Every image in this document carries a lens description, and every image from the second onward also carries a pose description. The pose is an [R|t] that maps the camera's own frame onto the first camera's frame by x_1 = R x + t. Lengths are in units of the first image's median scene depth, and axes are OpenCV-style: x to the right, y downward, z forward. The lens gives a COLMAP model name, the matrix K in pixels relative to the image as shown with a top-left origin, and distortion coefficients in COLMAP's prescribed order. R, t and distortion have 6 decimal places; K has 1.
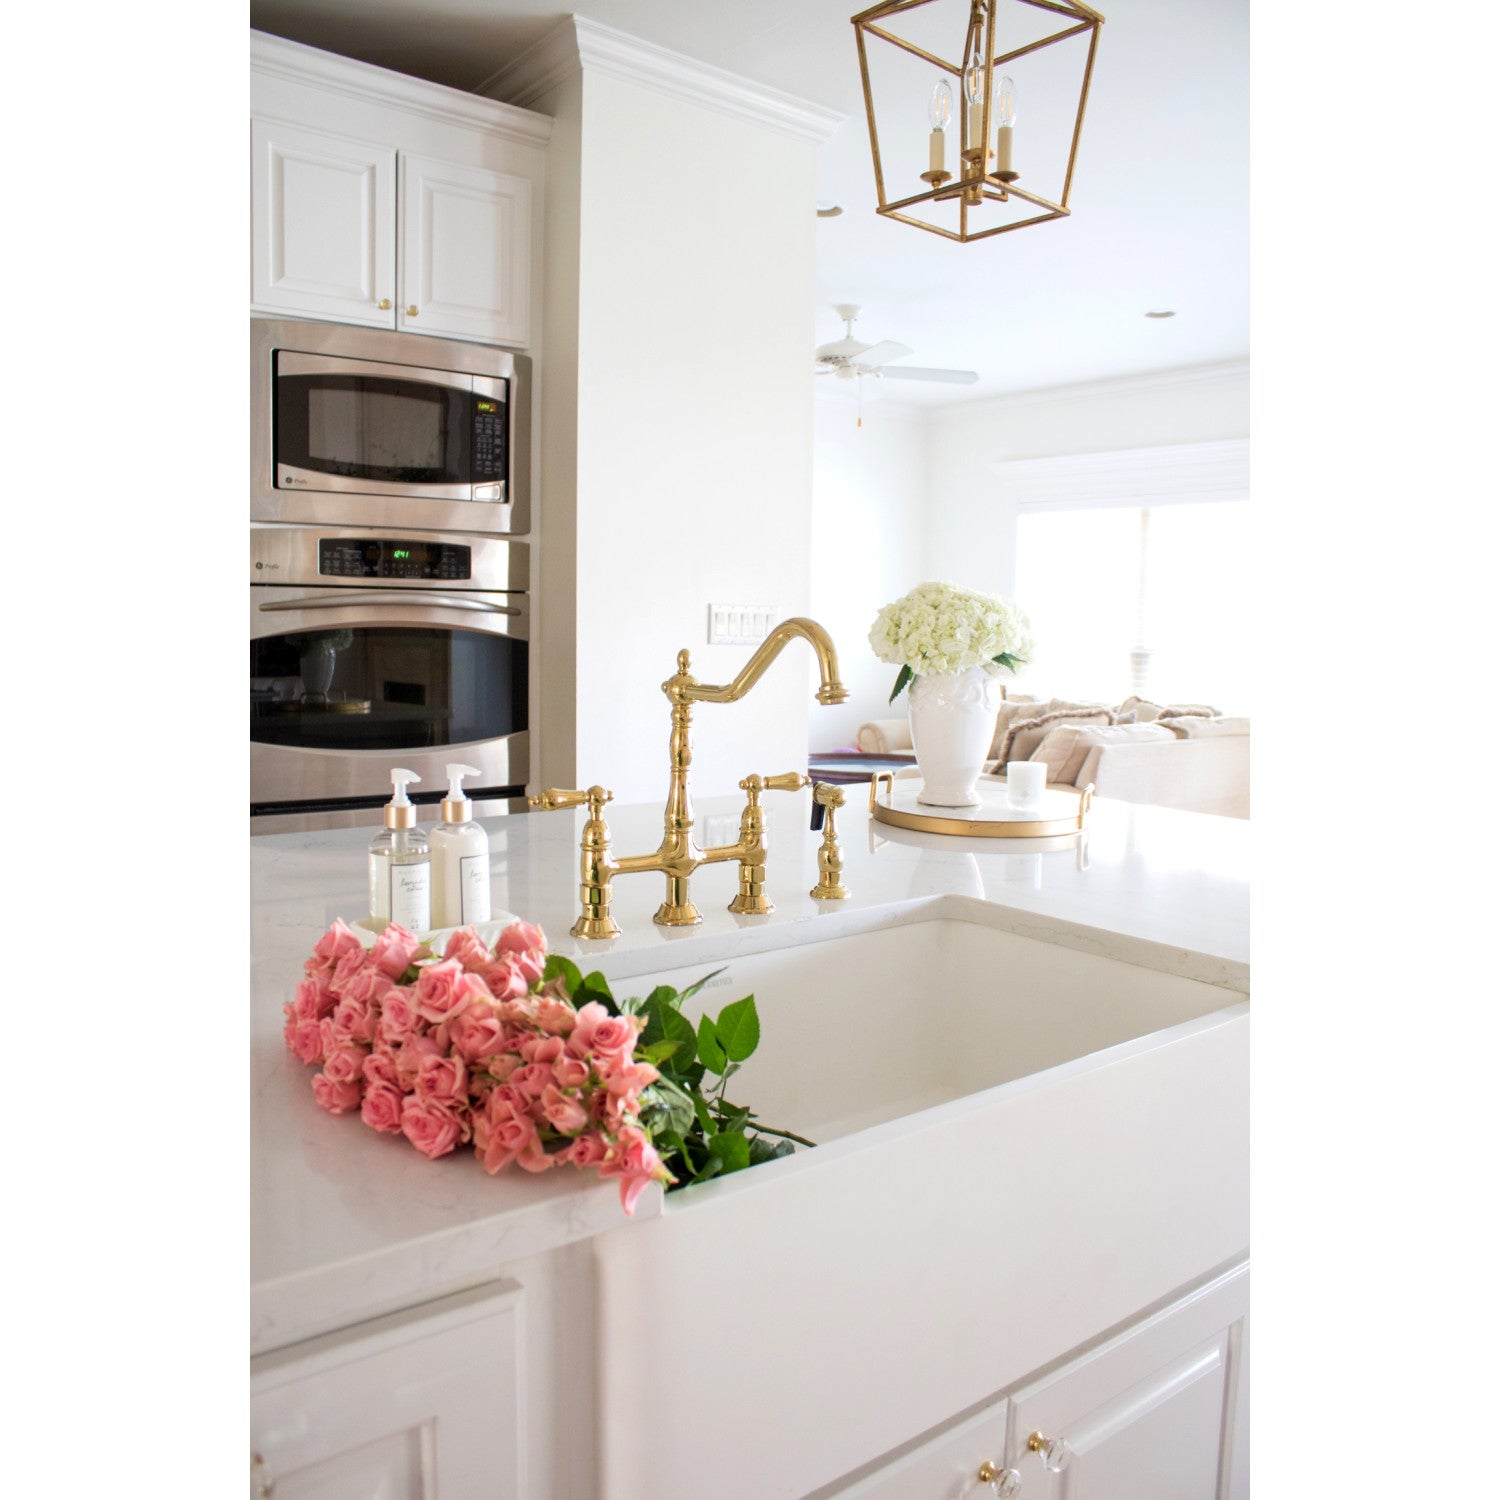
lens RADIAL K [[1260.3, 0, 750.0], [0, 1260.3, 750.0], [0, 0, 1]] dist [-0.117364, 0.012882]
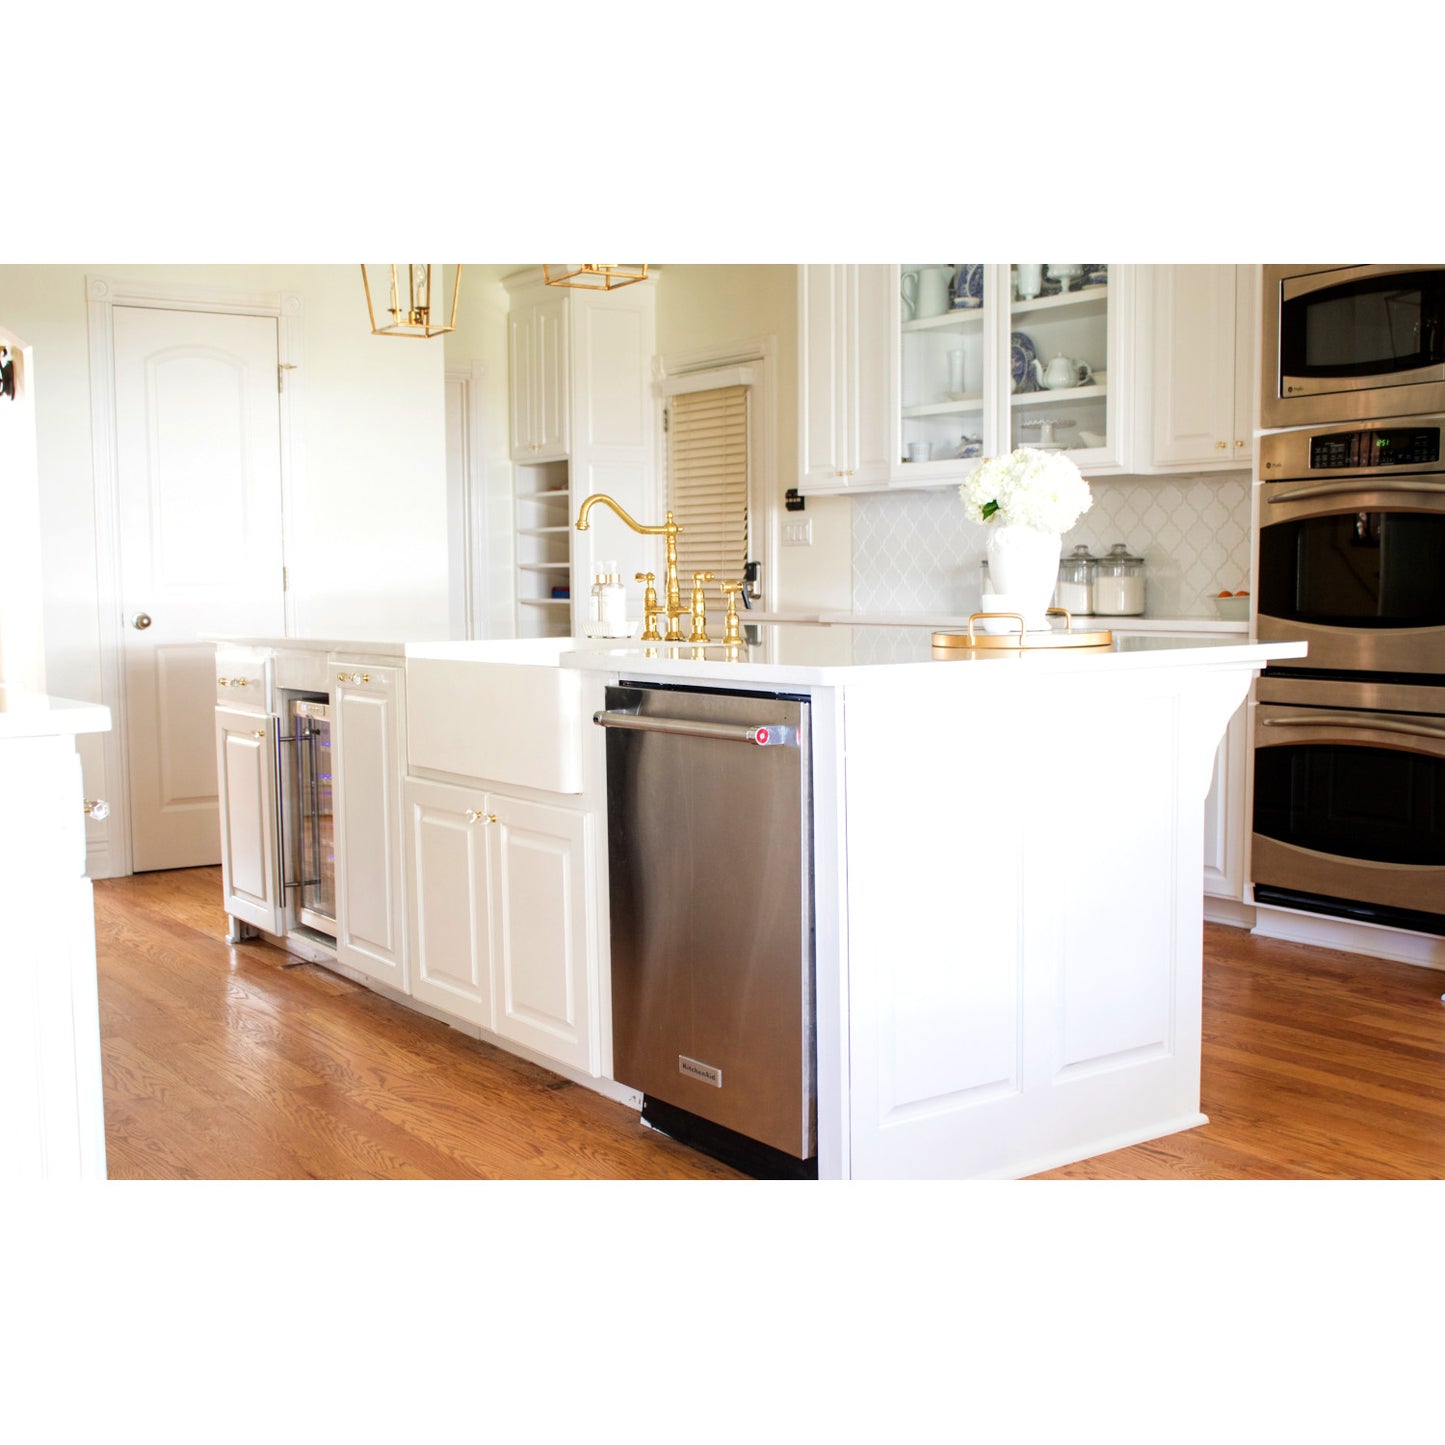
lens RADIAL K [[1906.8, 0, 722.5], [0, 1906.8, 722.5], [0, 0, 1]] dist [-0.066495, 0.124127]
pose [[-0.068317, 0.061716, -0.995753, 2.161390], [-0.084365, 0.994152, 0.067405, 0.025762], [0.994090, 0.088612, -0.062711, 0.905325]]
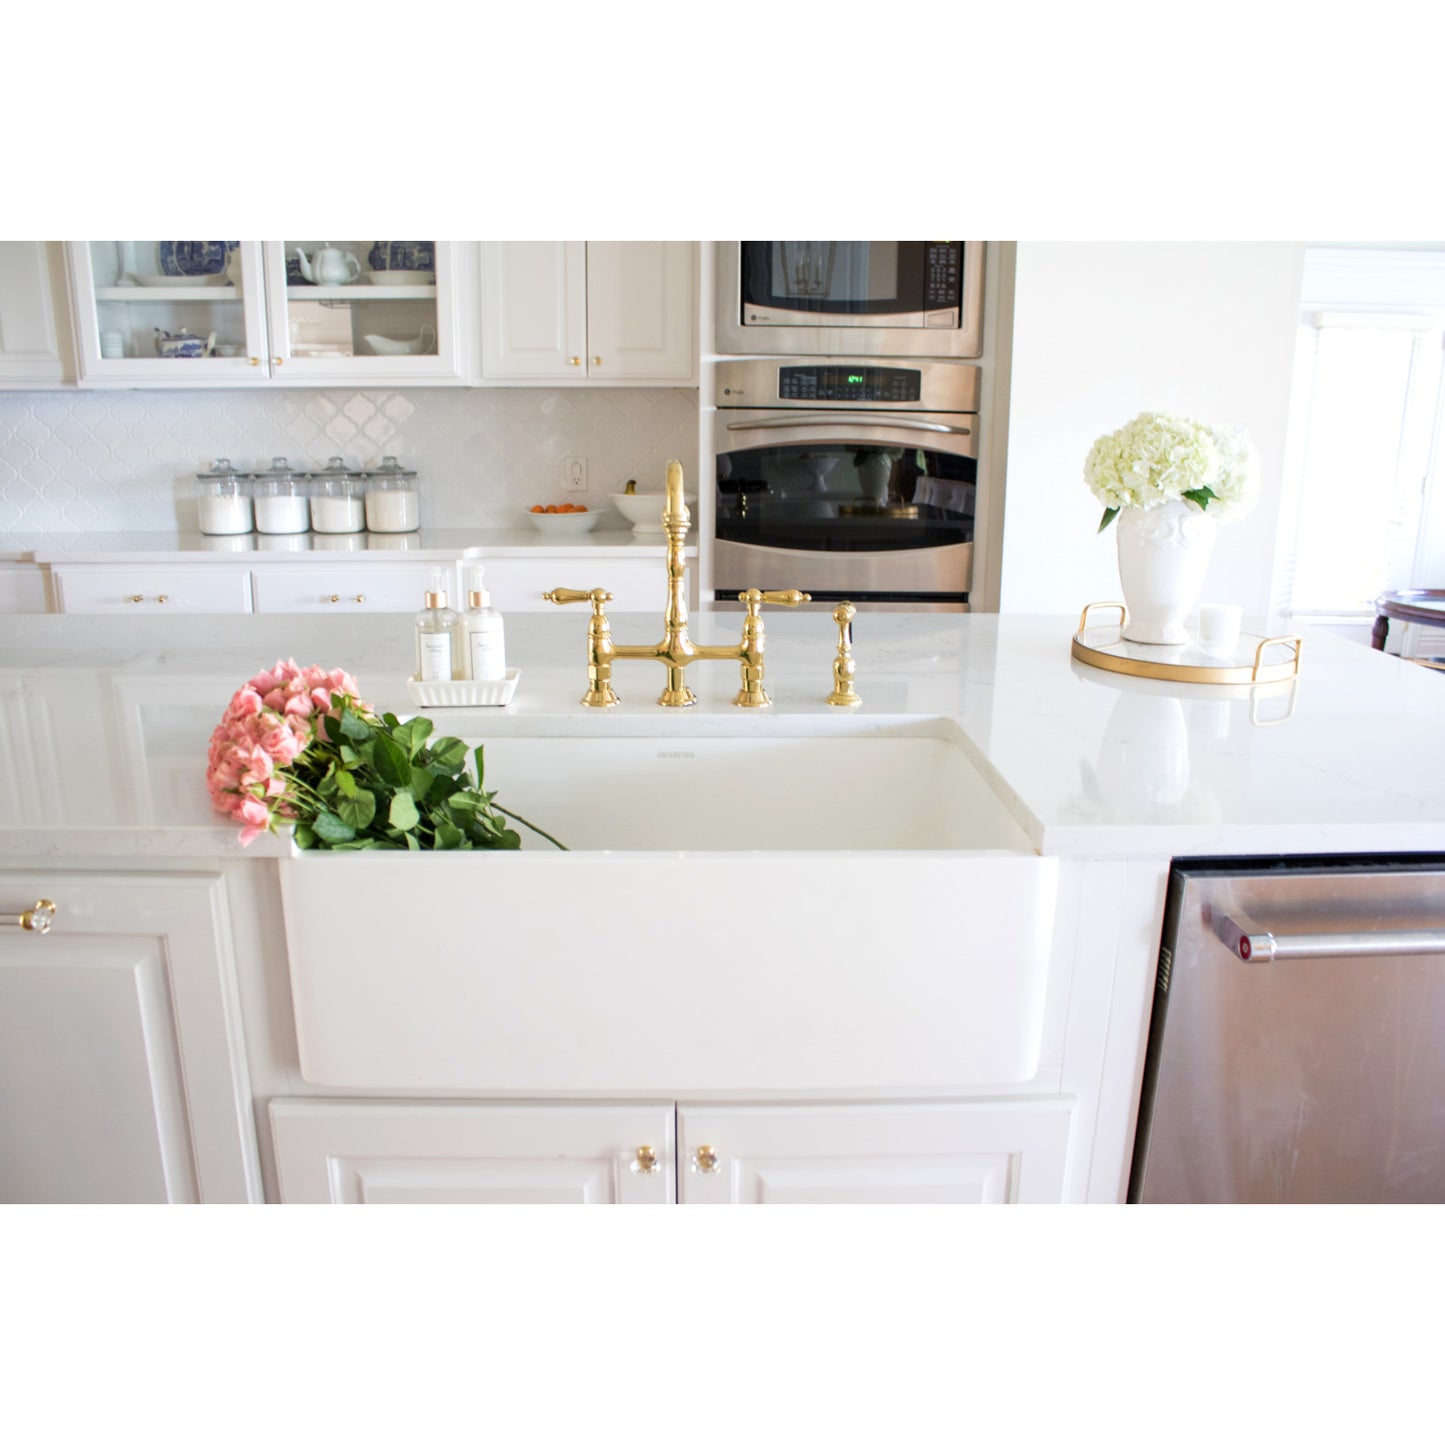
lens RADIAL K [[1214.1, 0, 722.5], [0, 1214.1, 722.5], [0, 0, 1]] dist [-0.117364, 0.012882]
pose [[0.808200, 0.135105, -0.573202, 0.456744], [-0.053572, 0.986160, 0.156905, -0.023870], [0.586467, -0.096103, 0.804252, 0.042469]]
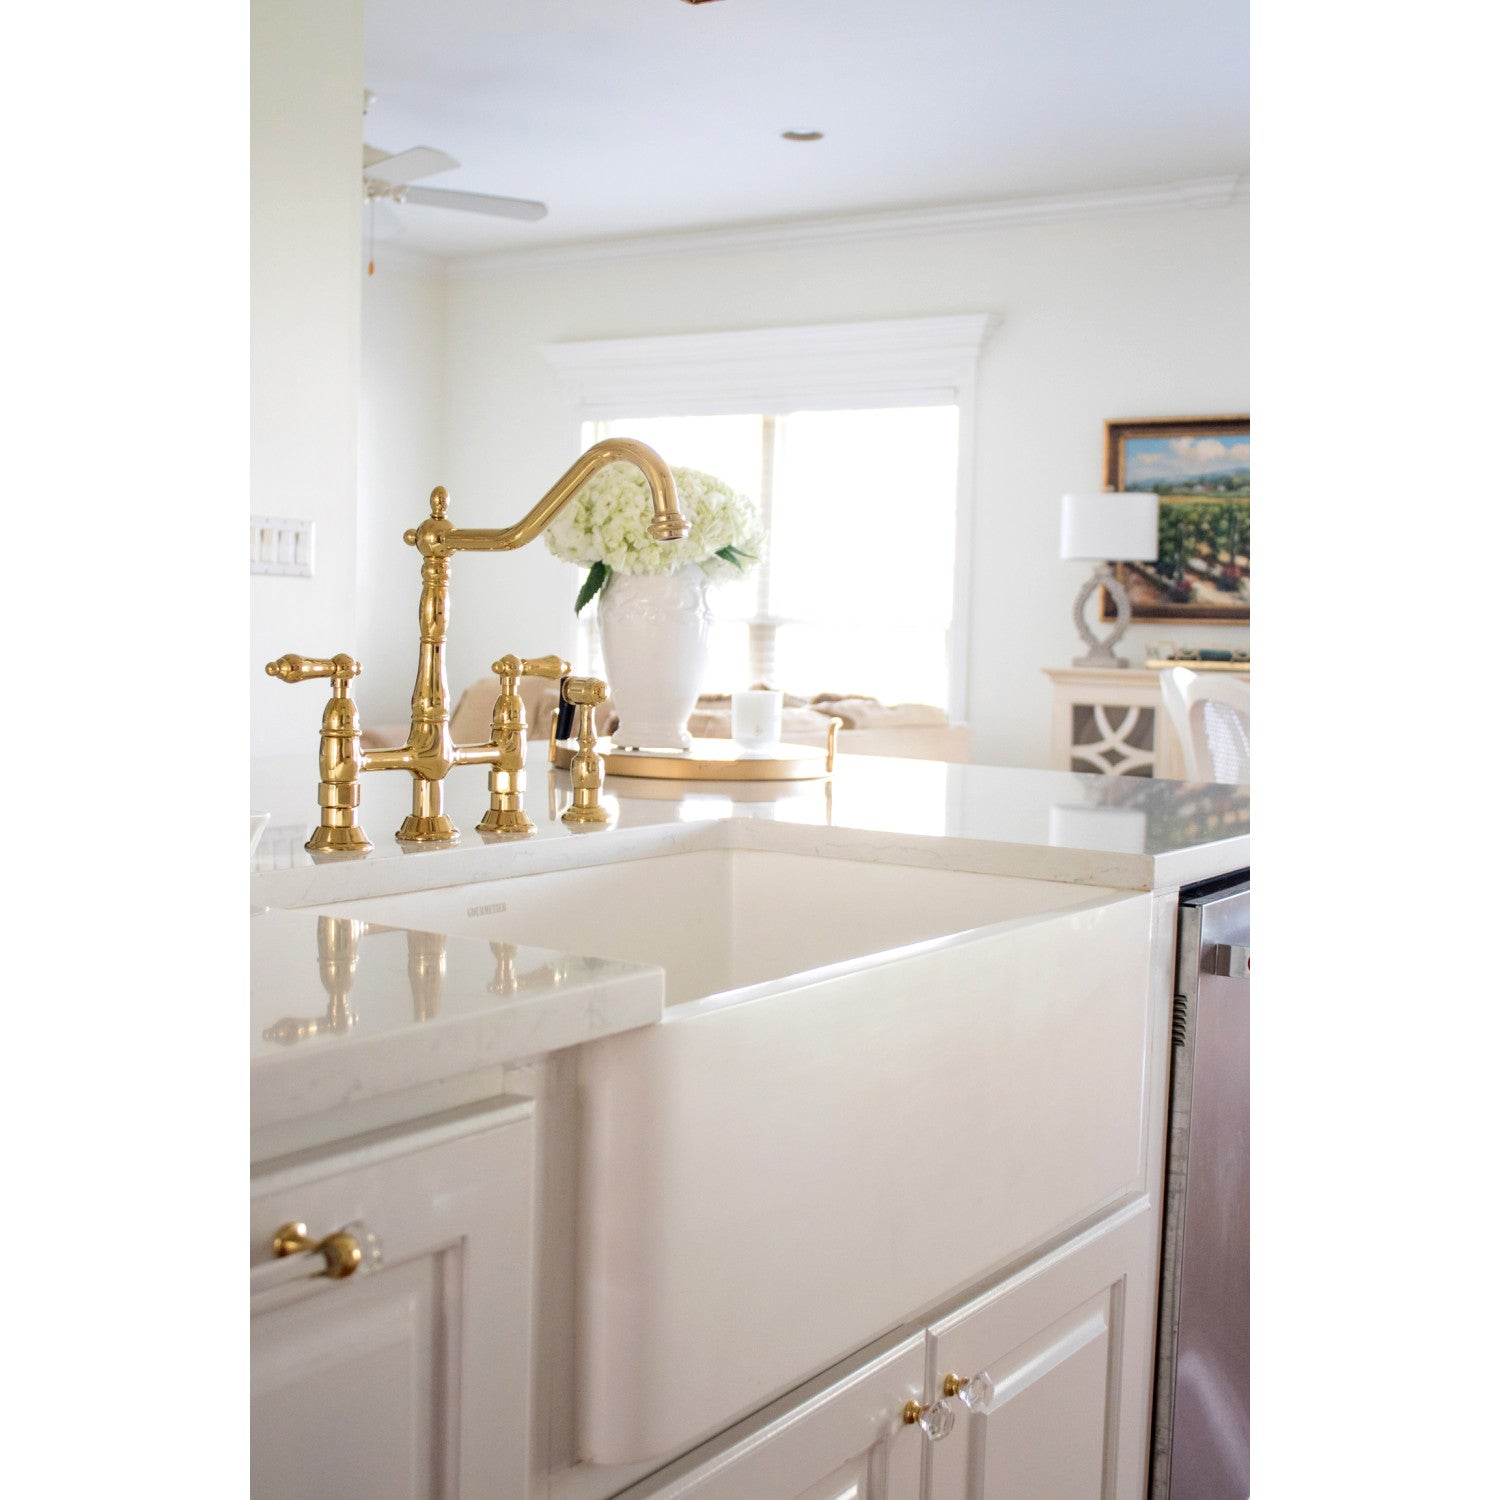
lens RADIAL K [[1979.4, 0, 750.0], [0, 1979.4, 750.0], [0, 0, 1]] dist [-0.066495, 0.124127]
pose [[0.947511, -0.012816, 0.319467, -0.176321], [0.022583, 0.999383, -0.026887, 0.081355], [-0.318926, 0.032690, 0.947216, -0.152125]]
